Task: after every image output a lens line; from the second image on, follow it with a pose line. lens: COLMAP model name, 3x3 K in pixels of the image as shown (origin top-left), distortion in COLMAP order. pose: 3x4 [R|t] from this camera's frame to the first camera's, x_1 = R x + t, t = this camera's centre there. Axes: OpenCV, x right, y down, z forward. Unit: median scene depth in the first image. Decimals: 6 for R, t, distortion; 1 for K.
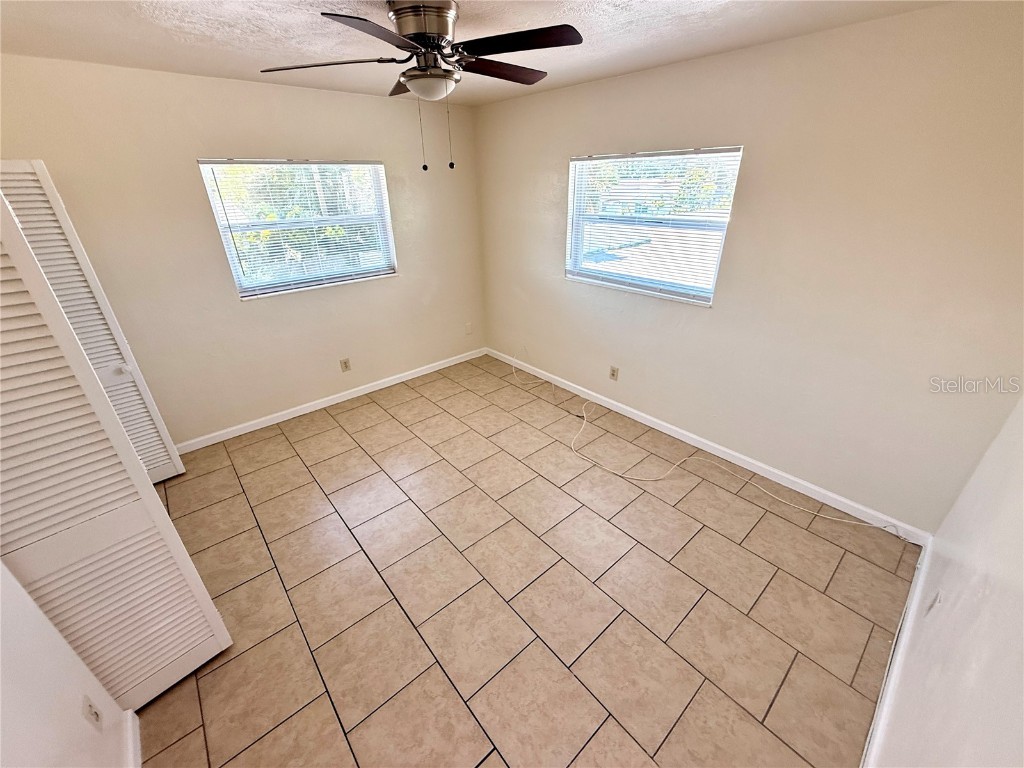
lens RADIAL K [[411.5, 0, 513.8], [0, 411.5, 374.6], [0, 0, 1]] dist [0.001233, 0.000204]
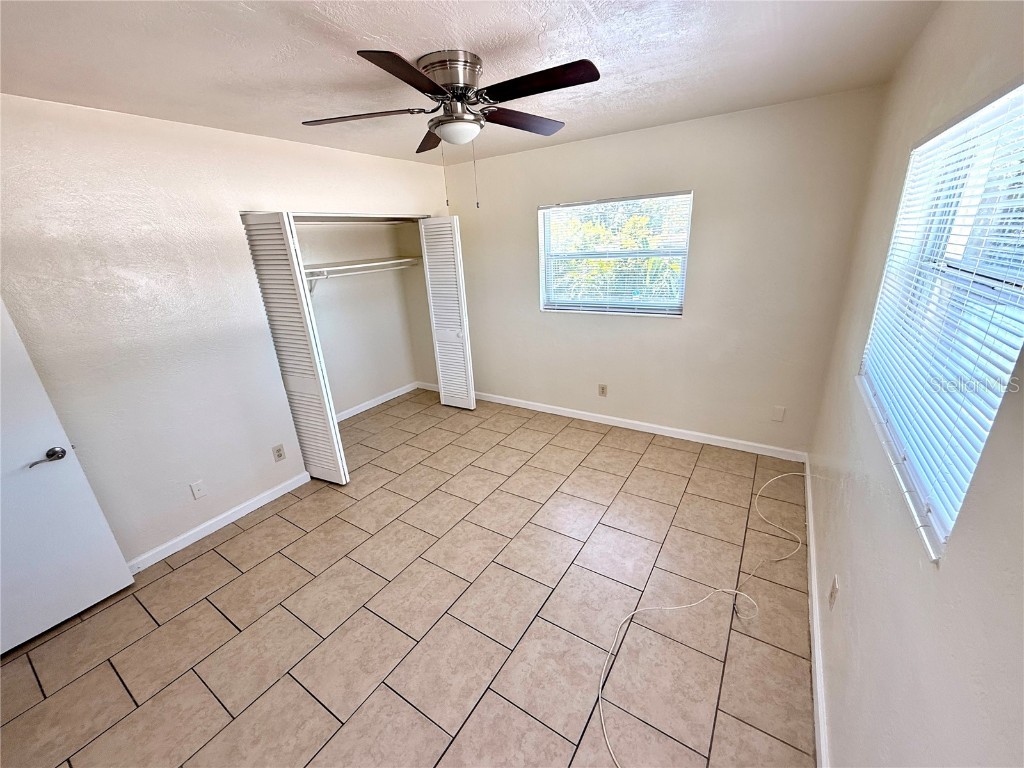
lens RADIAL K [[405.0, 0, 512.0], [0, 405.0, 384.0], [0, 0, 1]] dist [0.000816, -0.000126]
pose [[0.281045, 0.322485, -0.903890, 0.585297], [-0.362840, 0.907647, 0.211008, -0.224613], [0.888460, 0.268665, 0.372100, 0.547255]]
